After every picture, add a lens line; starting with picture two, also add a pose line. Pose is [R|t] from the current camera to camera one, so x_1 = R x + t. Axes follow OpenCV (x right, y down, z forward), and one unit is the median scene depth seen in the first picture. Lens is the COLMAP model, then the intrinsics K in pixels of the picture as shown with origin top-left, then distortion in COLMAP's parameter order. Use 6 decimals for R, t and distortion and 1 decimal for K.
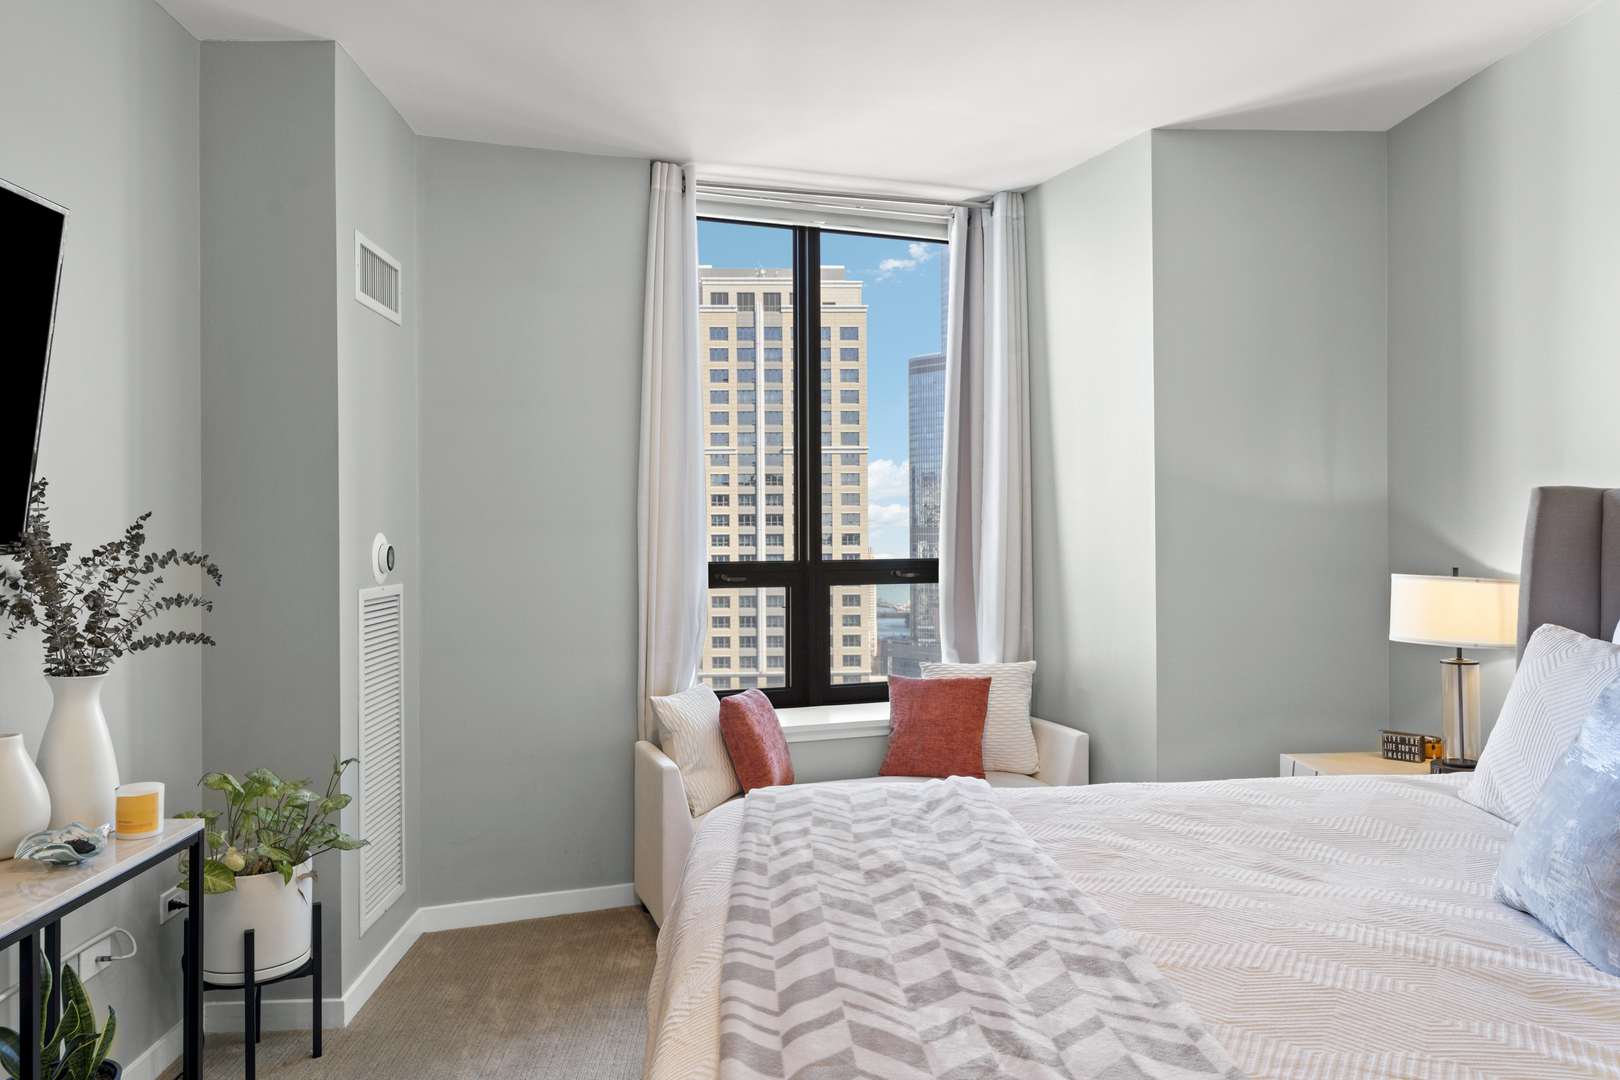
lens RADIAL K [[1102.0, 0, 795.2], [0, 1102.0, 534.9], [0, 0, 1]] dist [-0.030338, -0.002624]
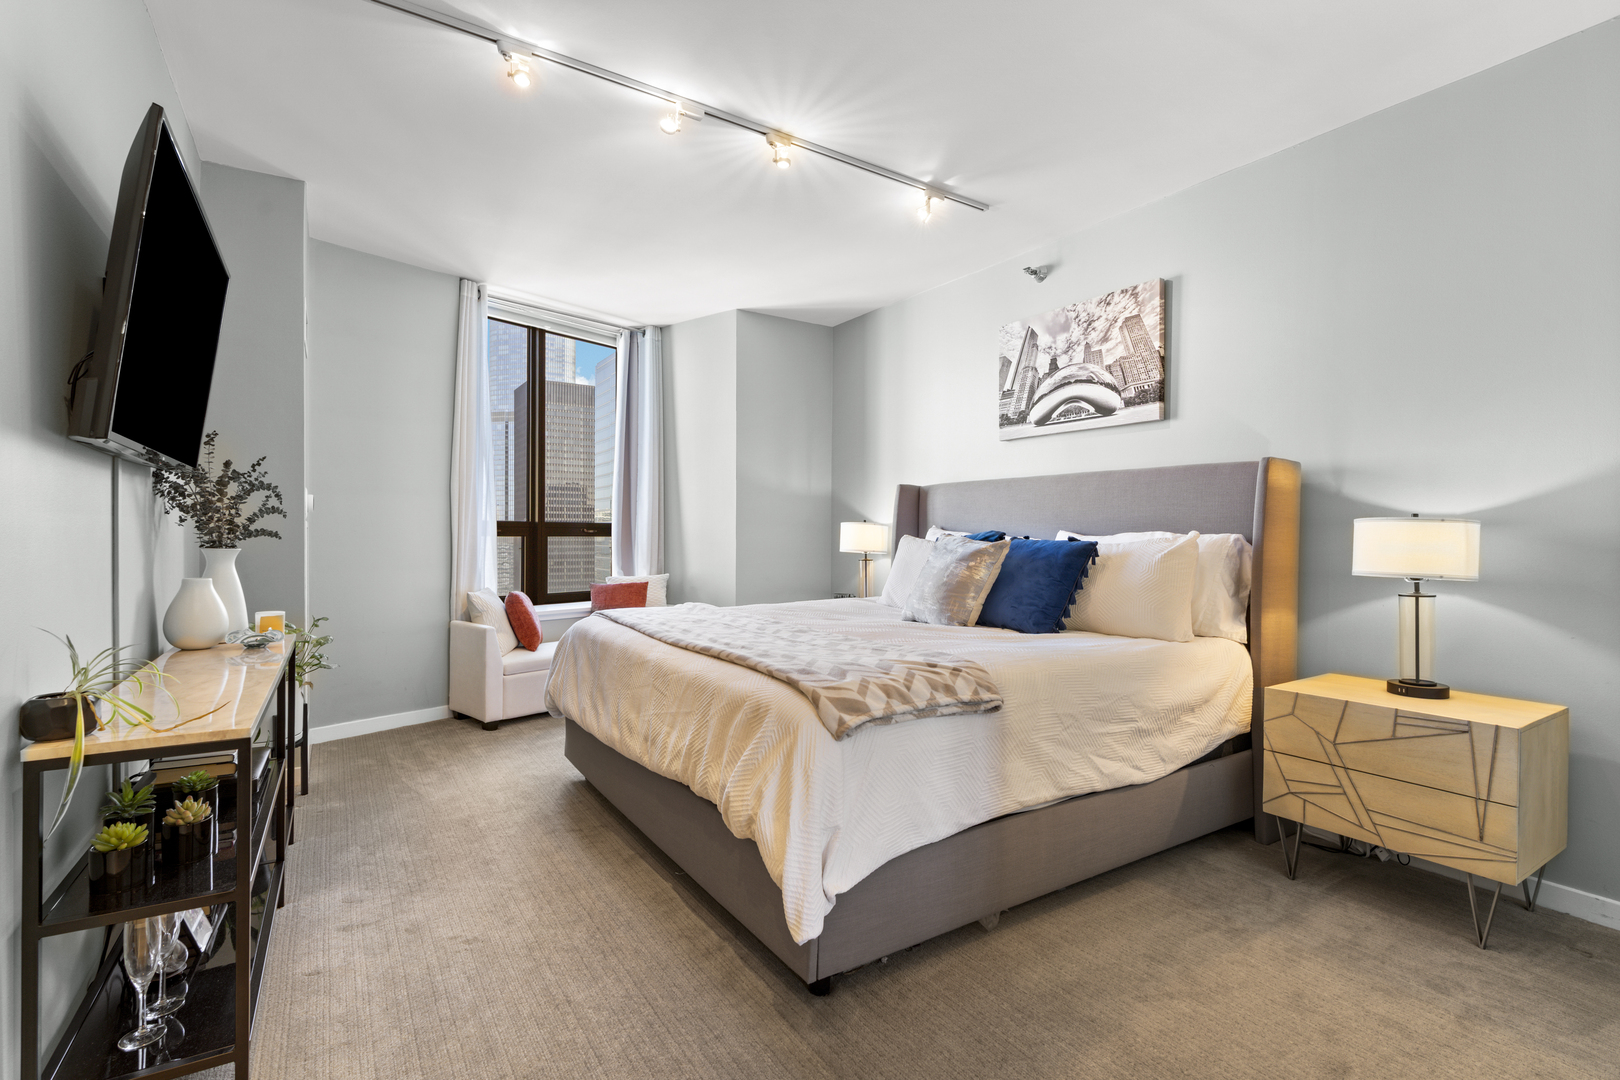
lens RADIAL K [[743.0, 0, 799.4], [0, 743.0, 540.7], [0, 0, 1]] dist [-0.004678, 0.001949]
pose [[0.865793, 0.009031, 0.500321, -0.246581], [-0.009651, 0.999953, -0.001349, 0.059198], [-0.500309, -0.003660, 0.865839, -0.250143]]
